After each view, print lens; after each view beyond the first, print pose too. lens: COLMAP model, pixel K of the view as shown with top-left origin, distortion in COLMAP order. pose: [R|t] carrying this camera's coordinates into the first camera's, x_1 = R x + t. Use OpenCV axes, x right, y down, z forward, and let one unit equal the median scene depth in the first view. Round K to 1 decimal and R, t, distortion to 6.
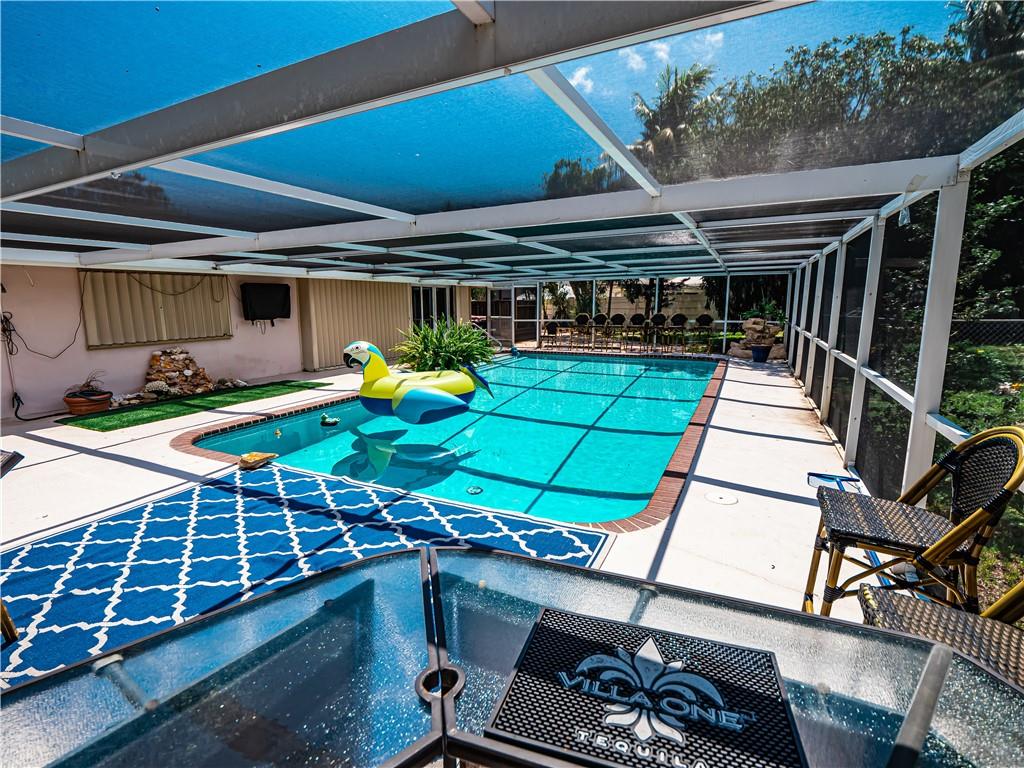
lens RADIAL K [[495.9, 0, 506.2], [0, 495.9, 385.4], [0, 0, 1]] dist [-0.000958, -0.000281]
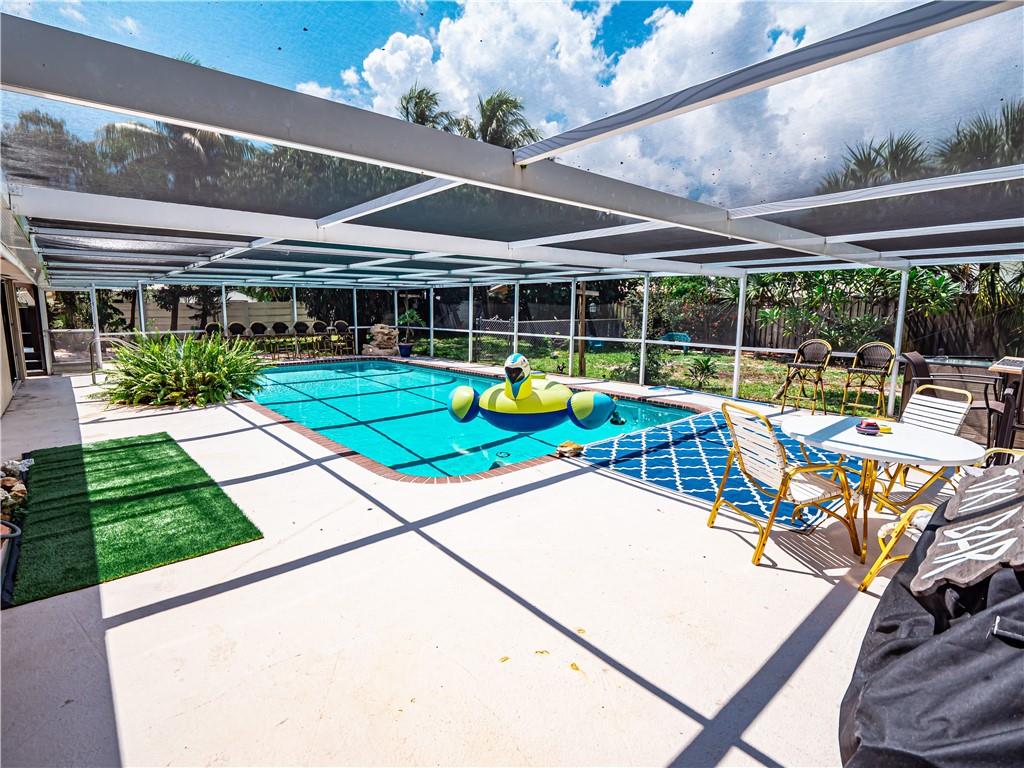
lens RADIAL K [[495.9, 0, 509.7], [0, 495.9, 380.5], [0, 0, 1]] dist [-0.000958, -0.000281]
pose [[0.368031, -0.119298, 0.922129, -1.668506], [0.145227, 0.986939, 0.069721, -0.103758], [-0.918402, 0.108258, 0.380549, 0.726370]]
